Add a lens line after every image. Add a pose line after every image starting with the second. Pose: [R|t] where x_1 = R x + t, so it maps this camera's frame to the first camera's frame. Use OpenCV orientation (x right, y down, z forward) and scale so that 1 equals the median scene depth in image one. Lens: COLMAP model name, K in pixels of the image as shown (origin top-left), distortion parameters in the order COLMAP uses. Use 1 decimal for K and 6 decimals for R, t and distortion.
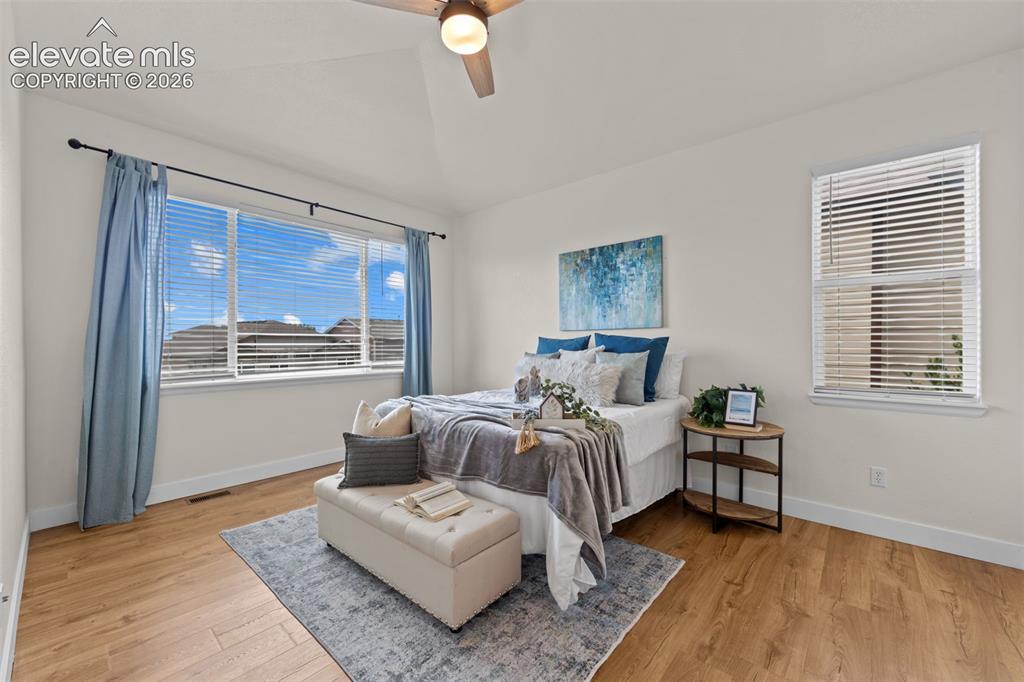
lens RADIAL K [[402.1, 0, 510.9], [0, 402.1, 340.6], [0, 0, 1]] dist [-0.001491, -0.000334]
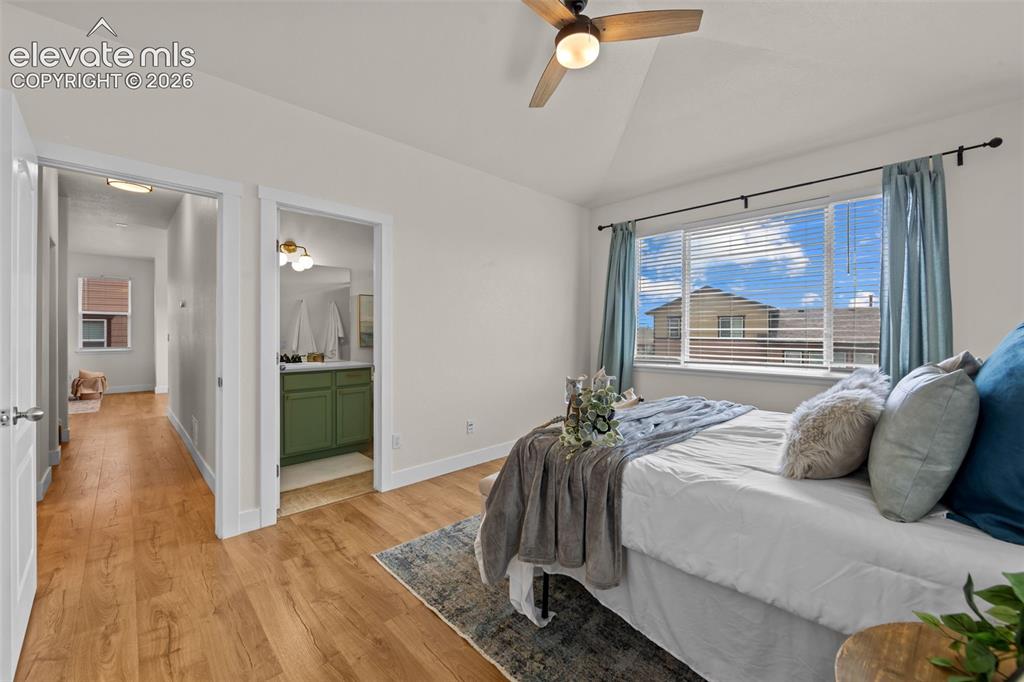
lens RADIAL K [[402.1, 0, 515.9], [0, 402.1, 334.8], [0, 0, 1]] dist [-0.001491, -0.000334]
pose [[-0.073809, 0.007067, -0.997247, 0.609973], [0.004085, 0.999969, 0.006784, -0.011238], [0.997264, -0.003573, -0.073836, 0.582215]]
